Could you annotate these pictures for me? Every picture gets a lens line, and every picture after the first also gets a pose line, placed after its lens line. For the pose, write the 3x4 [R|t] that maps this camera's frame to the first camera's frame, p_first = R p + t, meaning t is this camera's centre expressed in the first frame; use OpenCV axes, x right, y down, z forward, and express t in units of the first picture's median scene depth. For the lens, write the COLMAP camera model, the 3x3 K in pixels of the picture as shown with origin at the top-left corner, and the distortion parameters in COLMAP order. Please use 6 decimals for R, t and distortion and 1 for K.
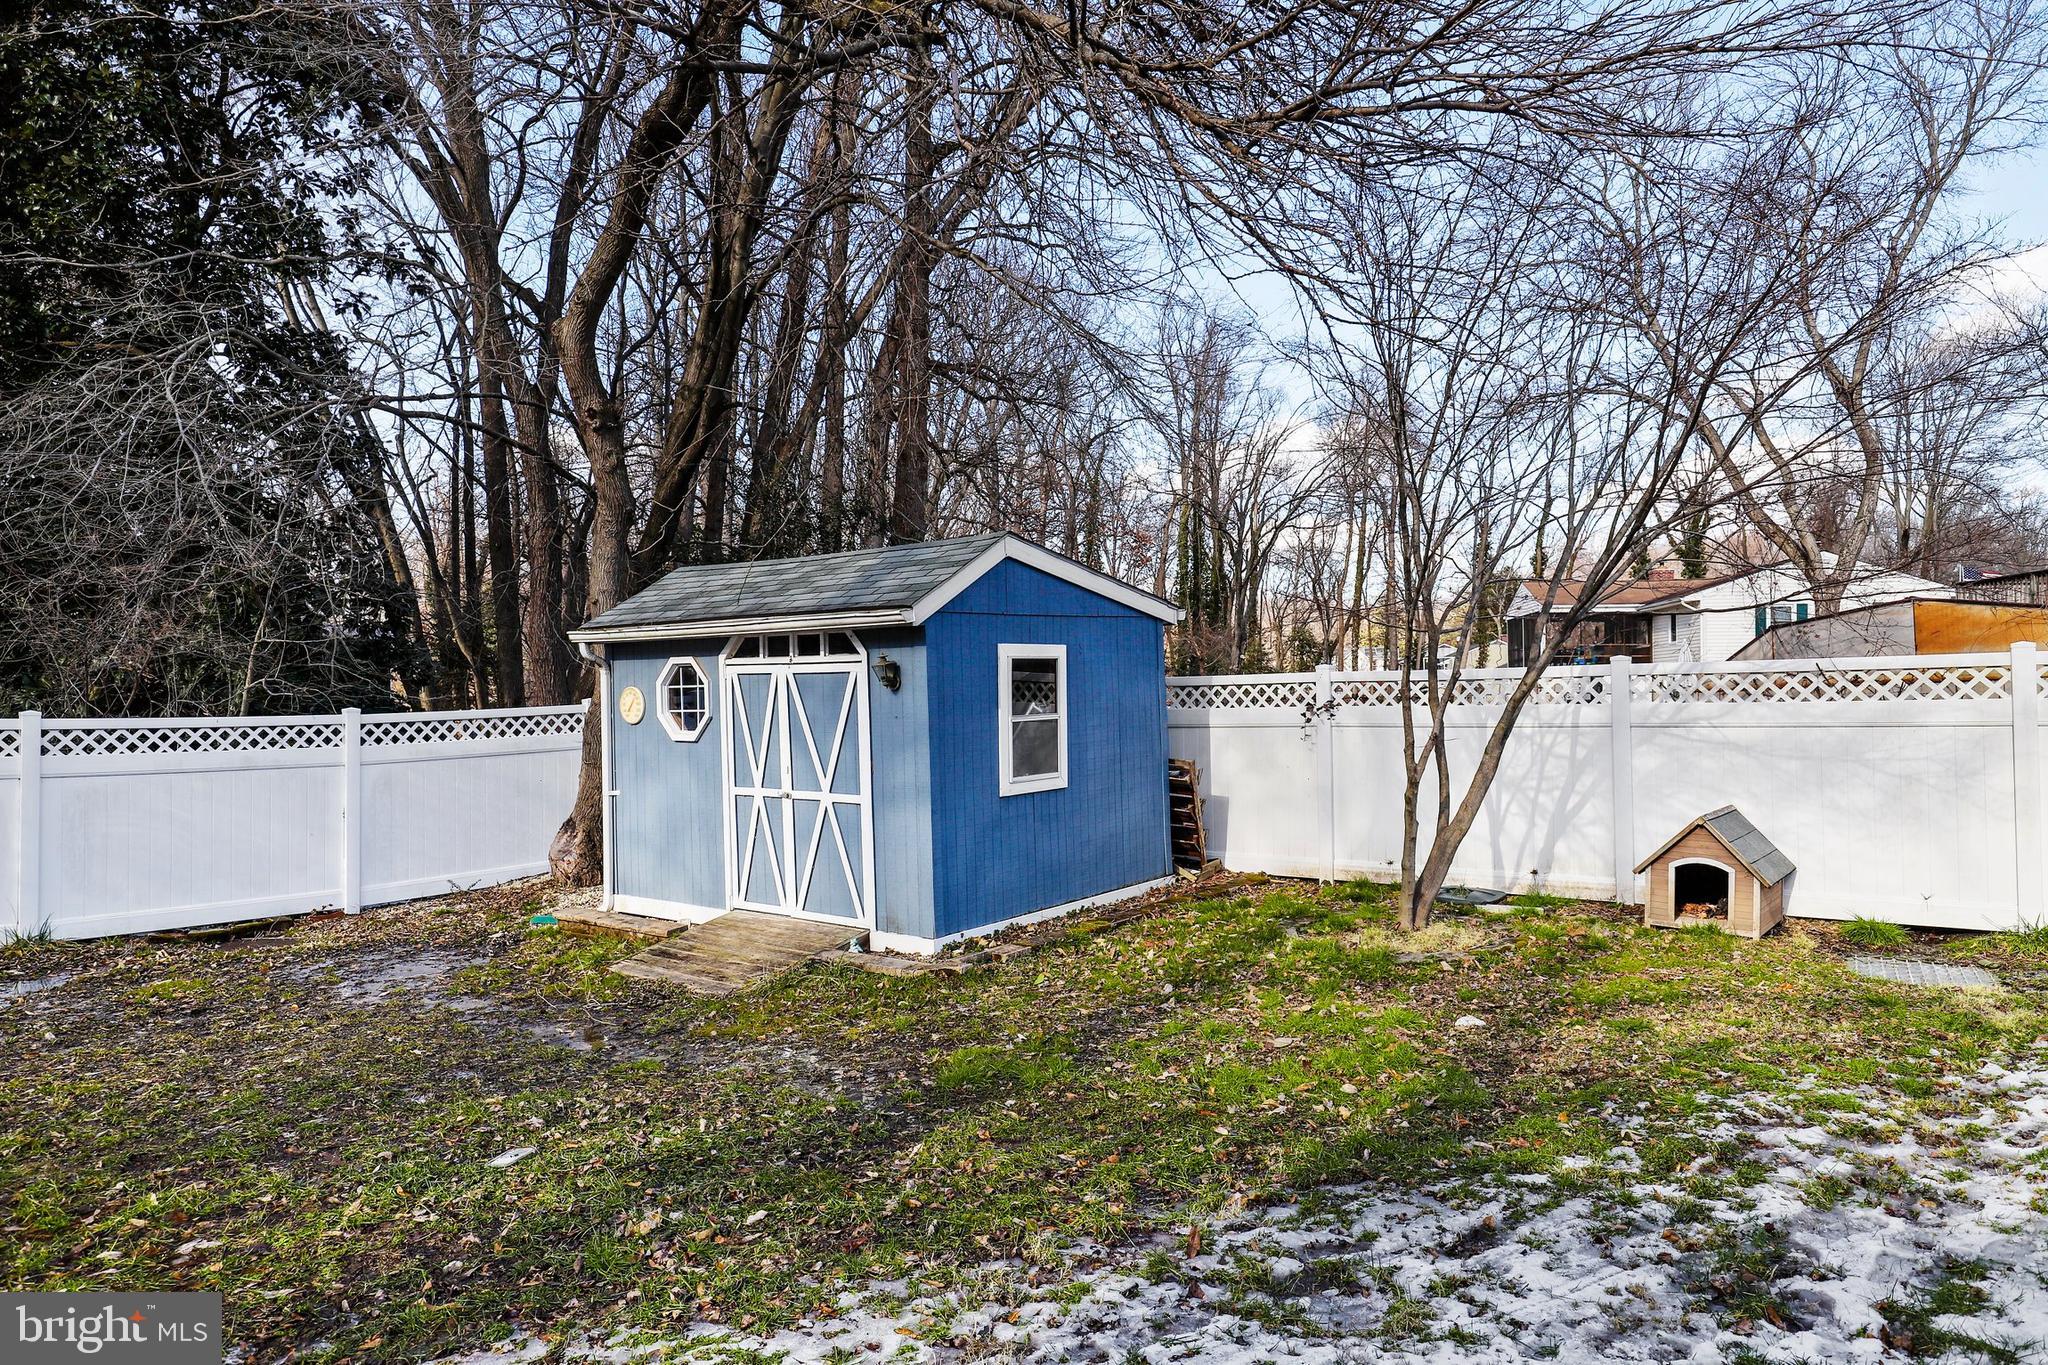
lens RADIAL K [[1234.2, 0, 1024.0], [0, 1234.2, 682.5], [0, 0, 1]] dist [0.016345, -0.000874]
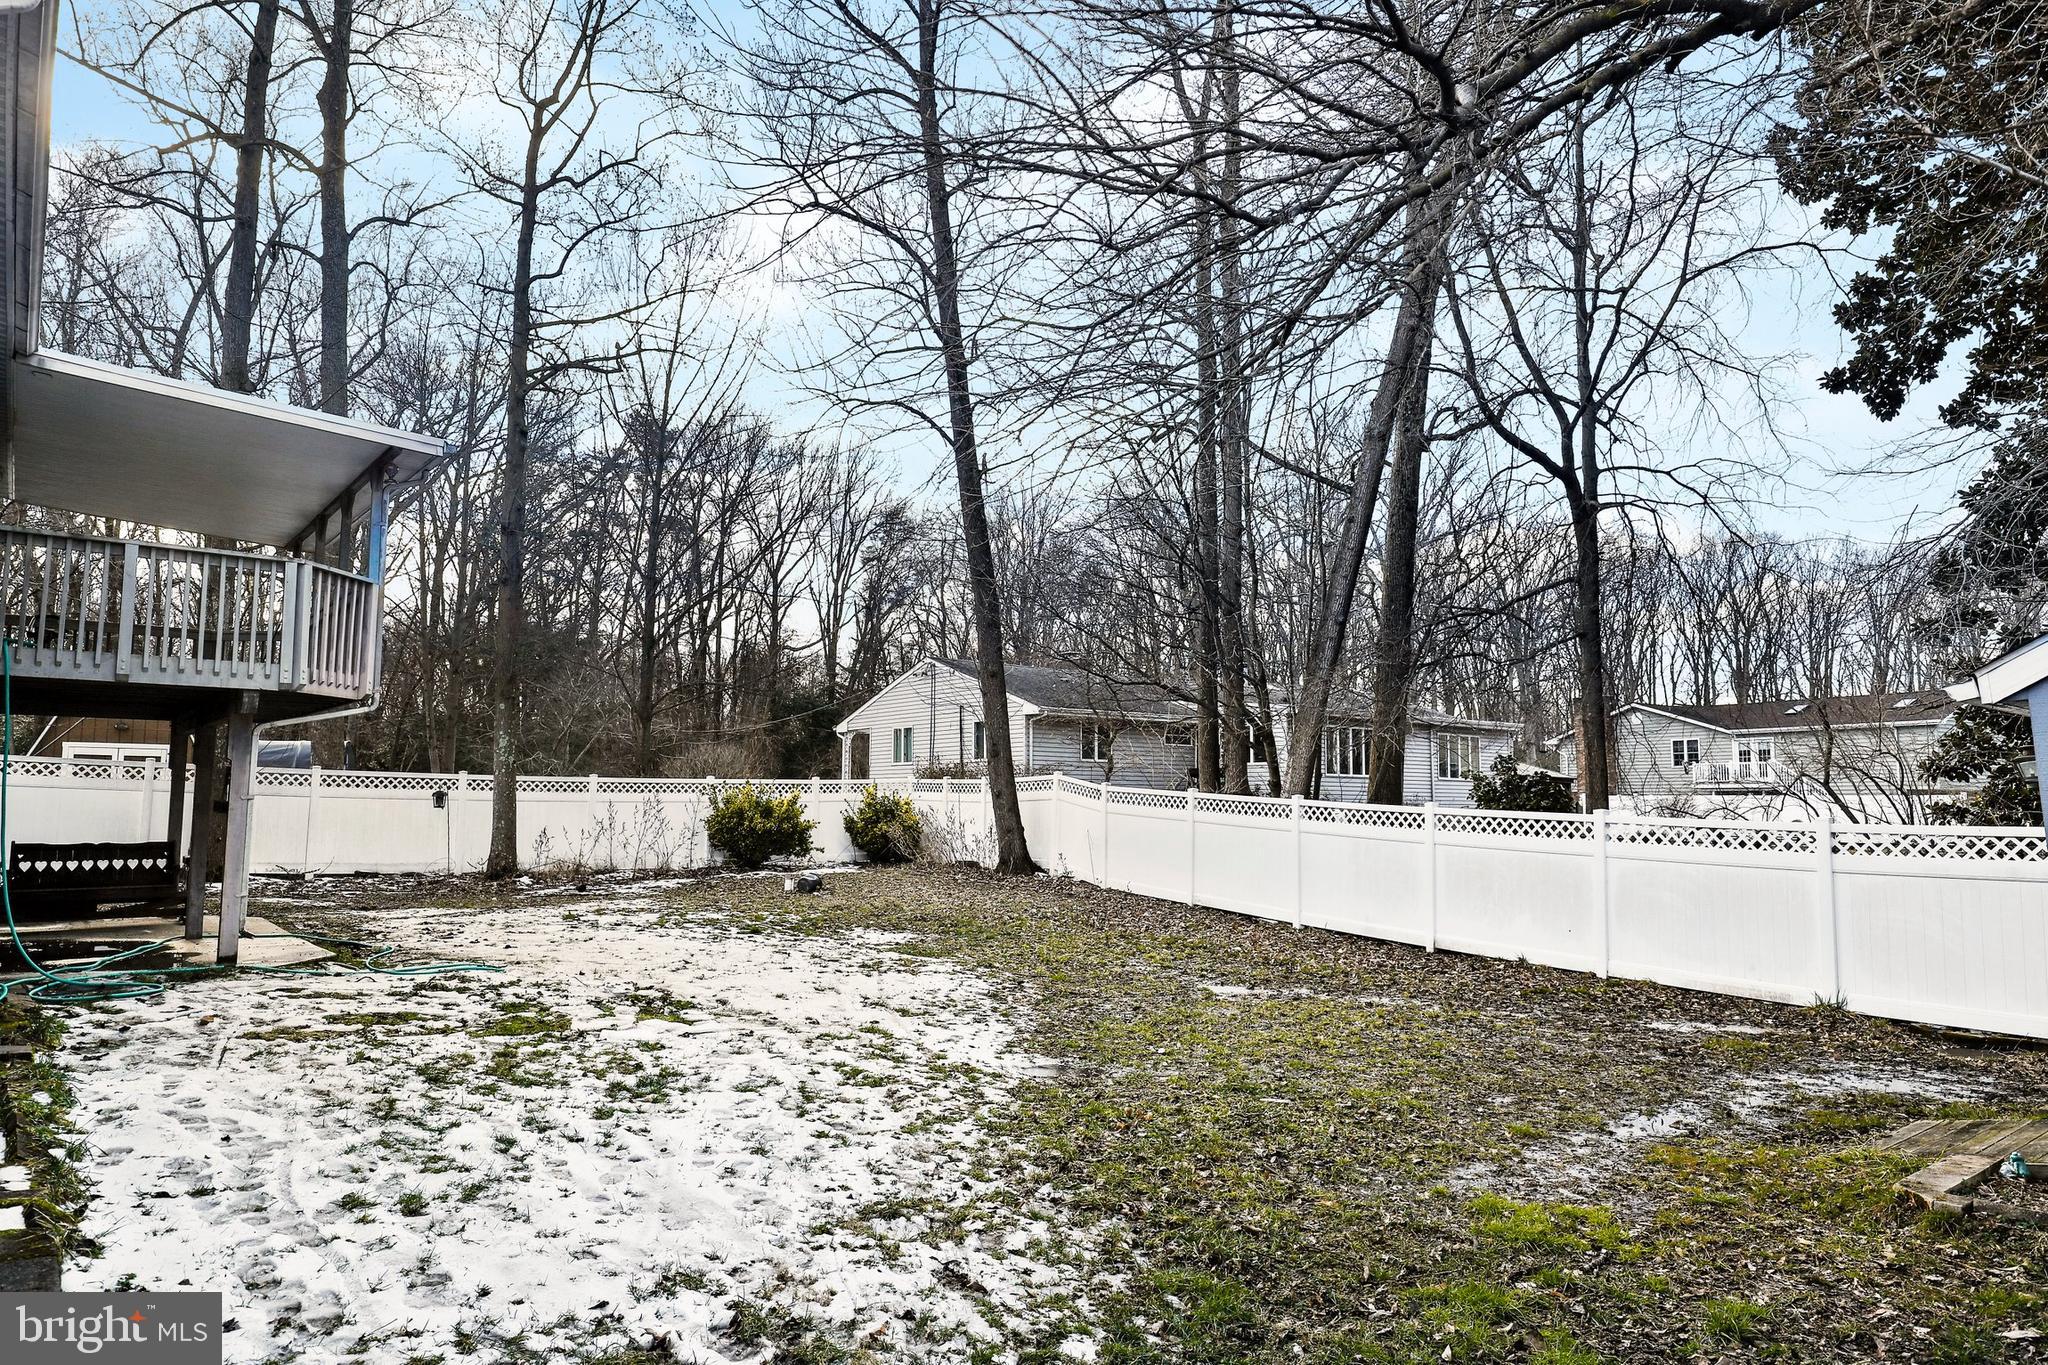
lens RADIAL K [[1234.2, 0, 1024.0], [0, 1234.2, 682.5], [0, 0, 1]] dist [0.016345, -0.000874]
pose [[-0.254029, -0.099812, -0.962033, 1.361687], [0.009184, 0.994367, -0.105592, 0.030213], [0.967153, -0.035658, -0.251682, 1.253944]]
